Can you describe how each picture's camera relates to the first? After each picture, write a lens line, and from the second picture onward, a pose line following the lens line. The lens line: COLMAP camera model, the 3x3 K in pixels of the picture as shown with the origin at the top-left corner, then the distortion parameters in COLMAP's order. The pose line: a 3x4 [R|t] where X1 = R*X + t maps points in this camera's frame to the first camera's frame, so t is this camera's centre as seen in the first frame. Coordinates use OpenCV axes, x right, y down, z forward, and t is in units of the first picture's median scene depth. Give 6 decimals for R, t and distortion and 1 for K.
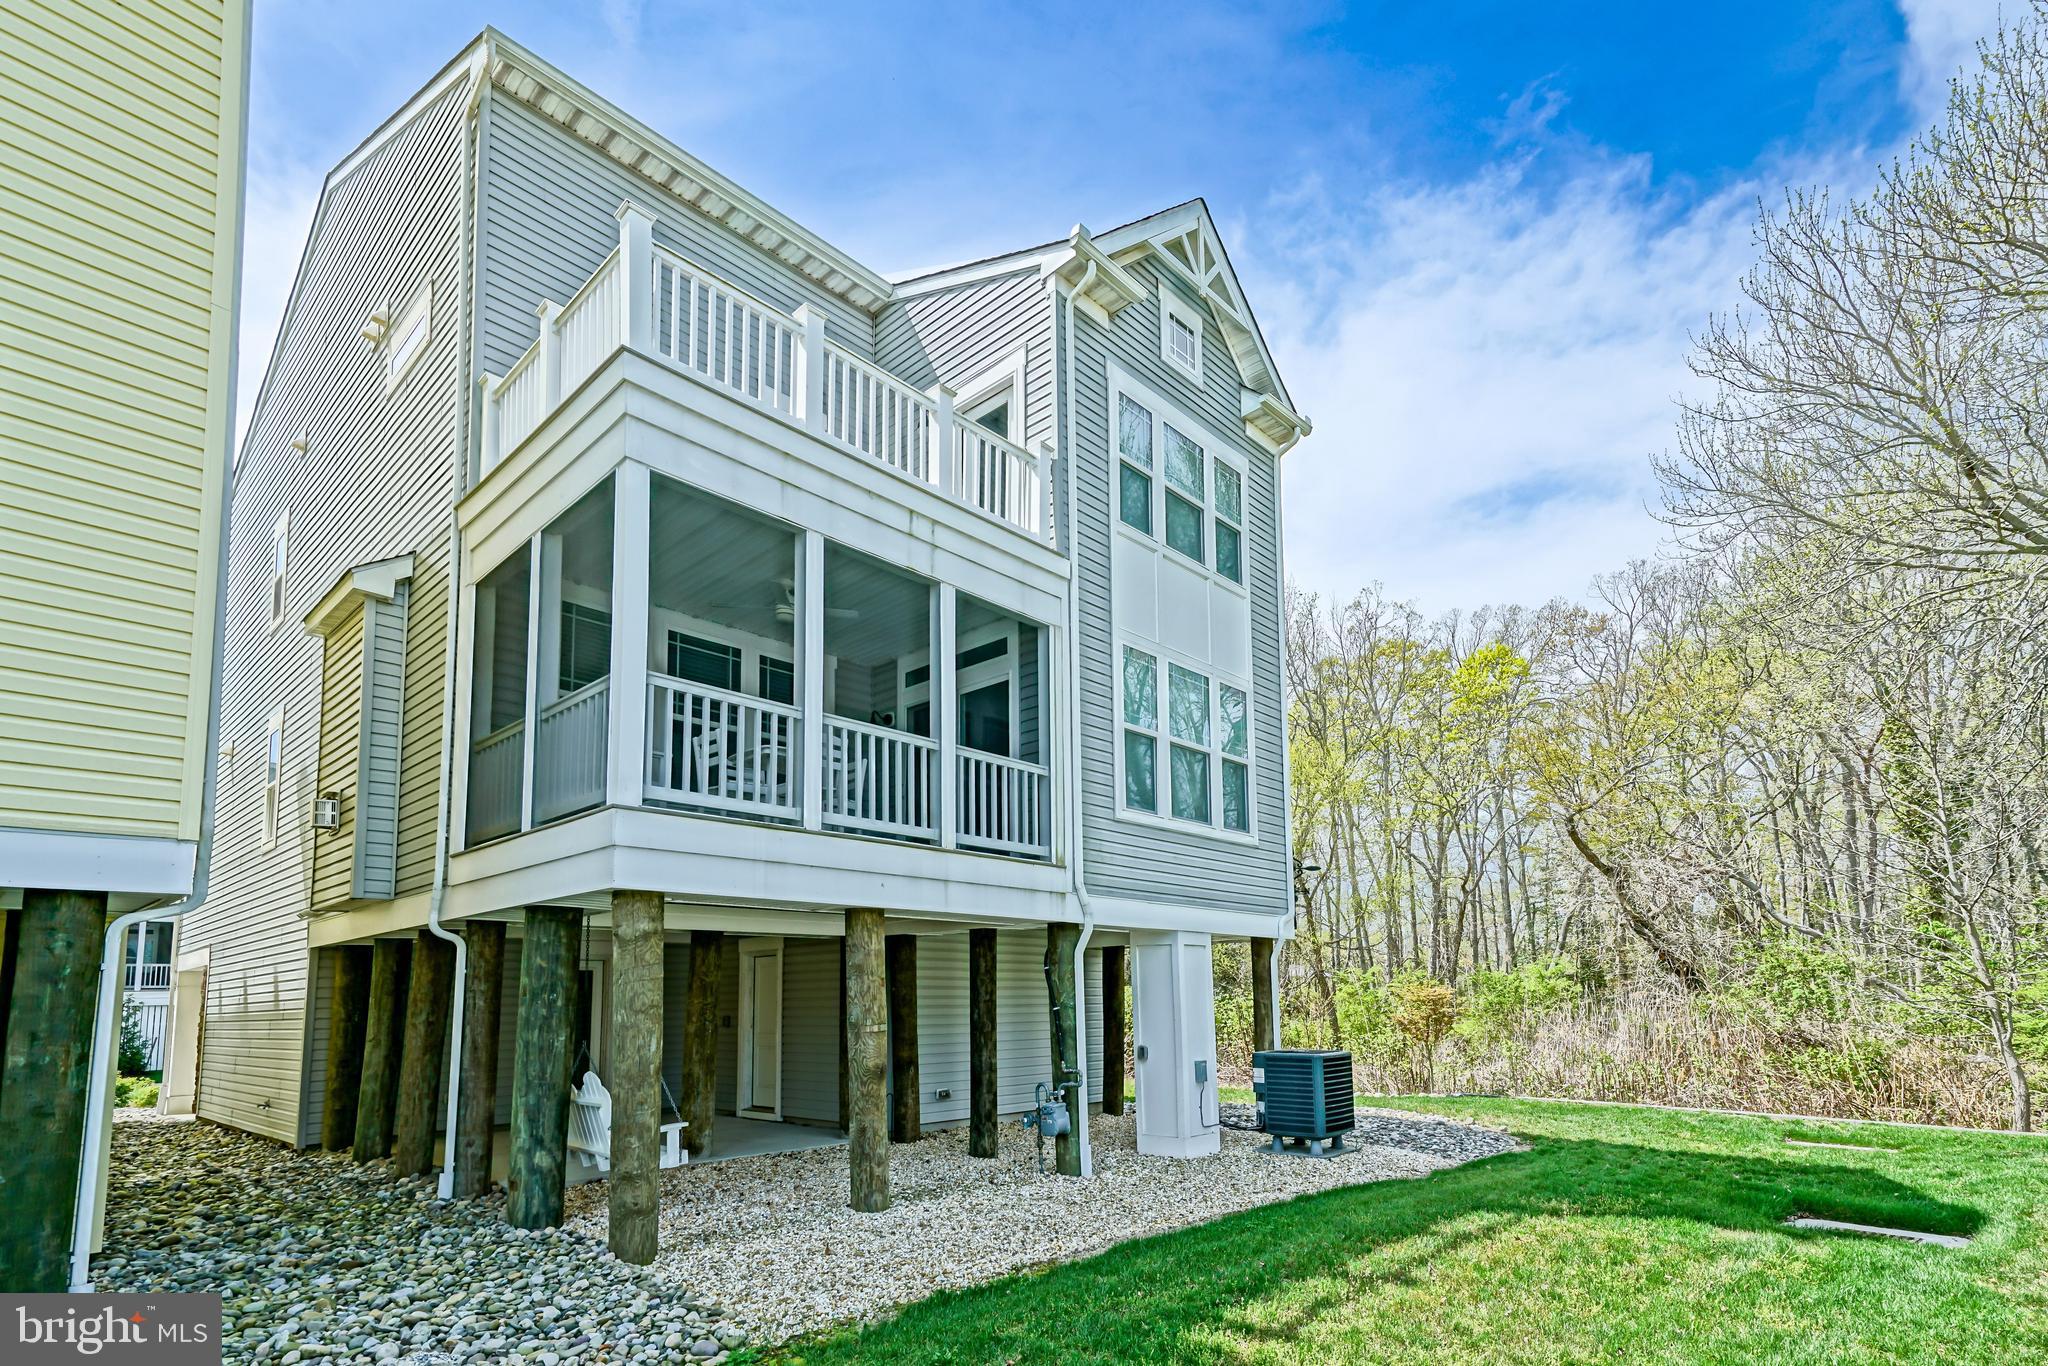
lens RADIAL K [[920.6, 0, 1026.7], [0, 920.6, 673.1], [0, 0, 1]] dist [0.025793, 0.000004]
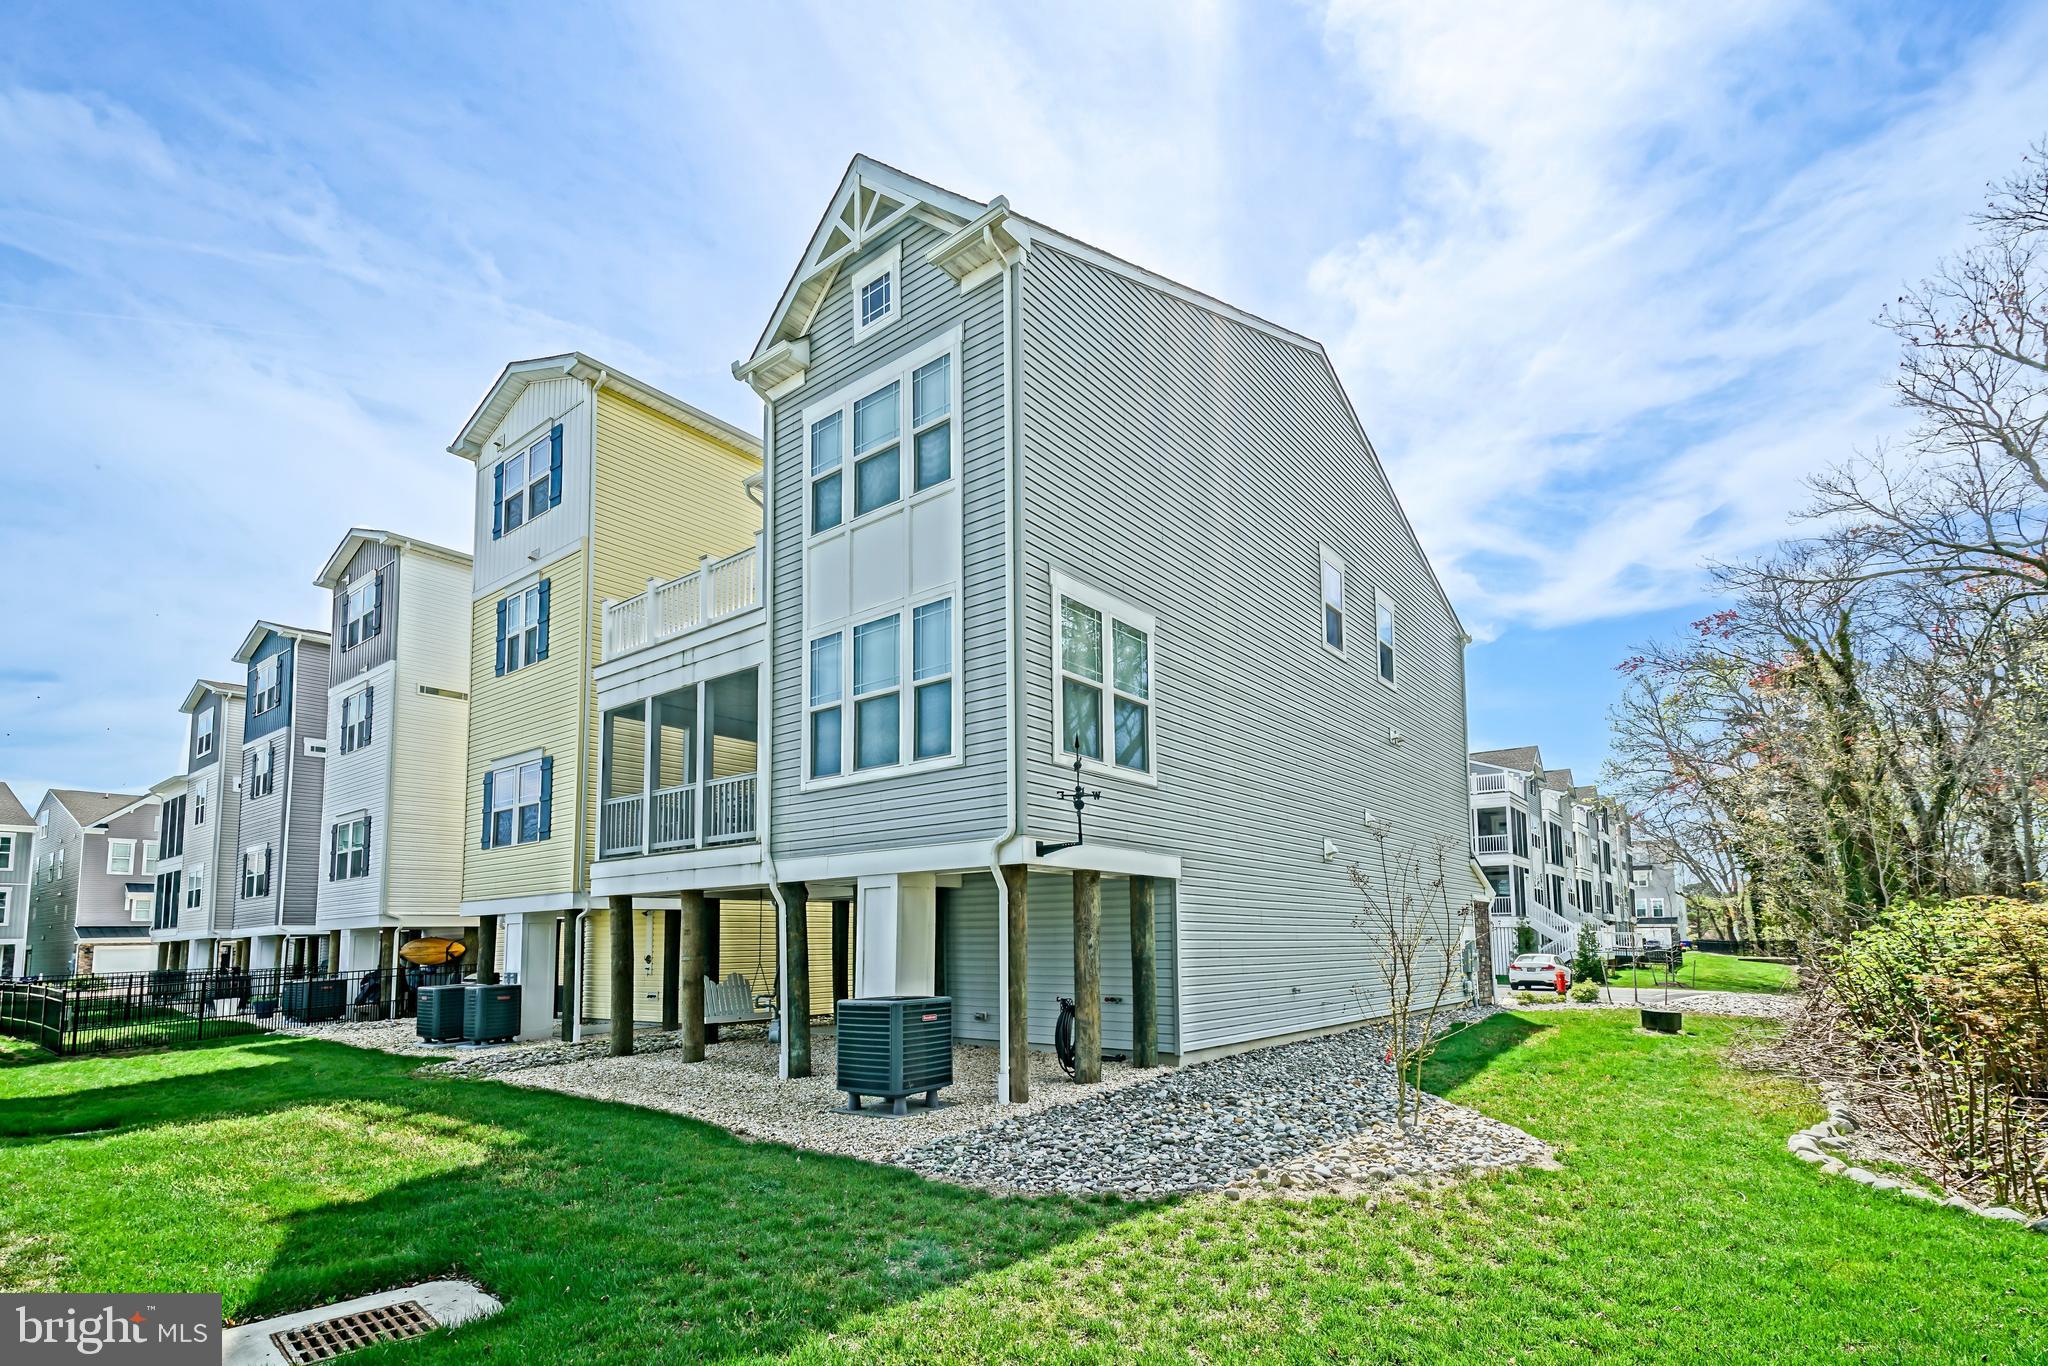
lens RADIAL K [[920.6, 0, 1026.7], [0, 920.6, 673.1], [0, 0, 1]] dist [0.025793, 0.000004]
pose [[0.118707, -0.288093, -0.950216, 1.221286], [0.328472, 0.914496, -0.236228, 0.365465], [0.937024, -0.284078, 0.203188, 0.986522]]
